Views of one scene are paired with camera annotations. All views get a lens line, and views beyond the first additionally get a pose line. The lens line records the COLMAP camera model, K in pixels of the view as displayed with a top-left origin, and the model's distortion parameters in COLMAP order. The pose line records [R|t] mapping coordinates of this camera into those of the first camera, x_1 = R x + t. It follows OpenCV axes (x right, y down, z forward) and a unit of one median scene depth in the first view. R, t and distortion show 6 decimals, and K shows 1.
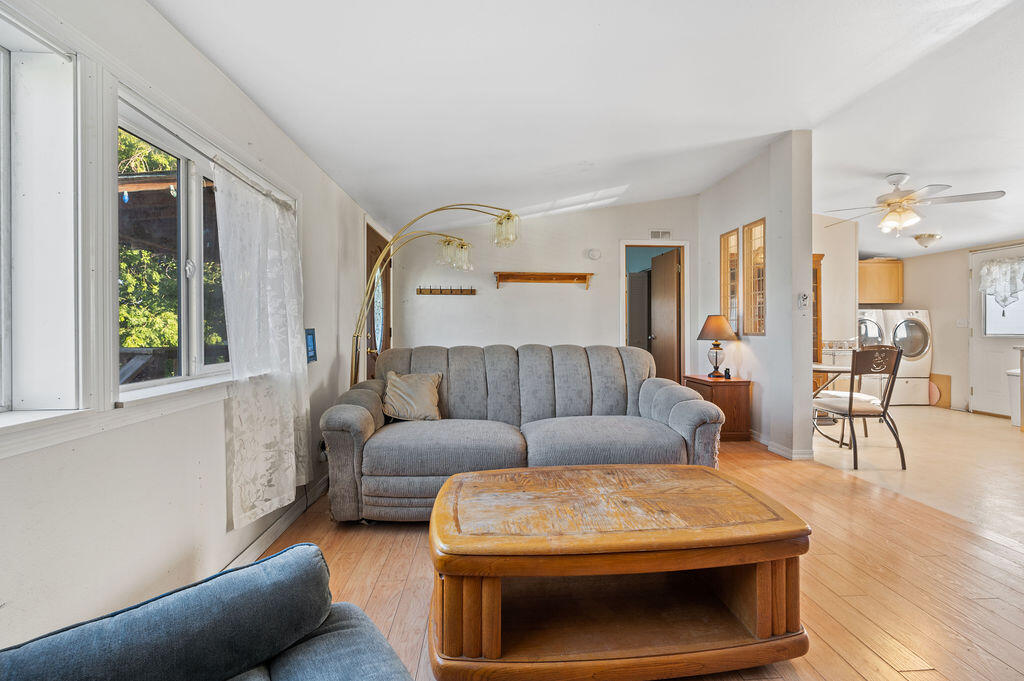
lens RADIAL K [[407.7, 0, 512.7], [0, 407.7, 330.0], [0, 0, 1]] dist [-0.003856, -0.000226]
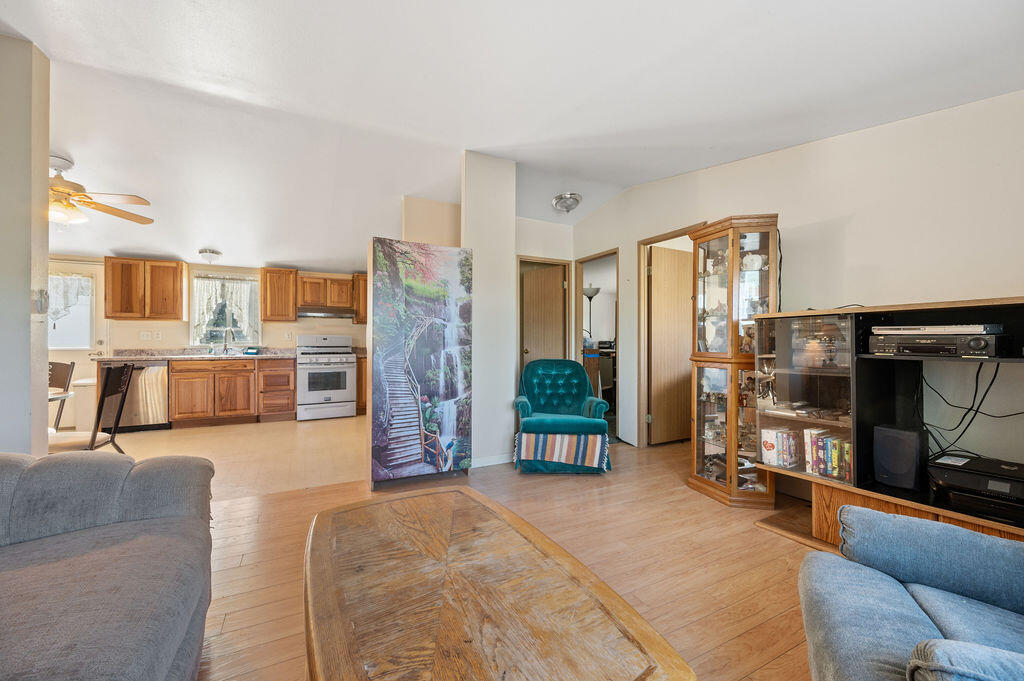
lens RADIAL K [[397.2, 0, 512.0], [0, 397.2, 340.5], [0, 0, 1]] dist [0.001571, 0.000191]
pose [[-0.404298, 0.003001, 0.914622, -0.271897], [-0.001622, 0.999991, -0.003998, -0.004224], [-0.914626, -0.003100, -0.404290, 0.648614]]
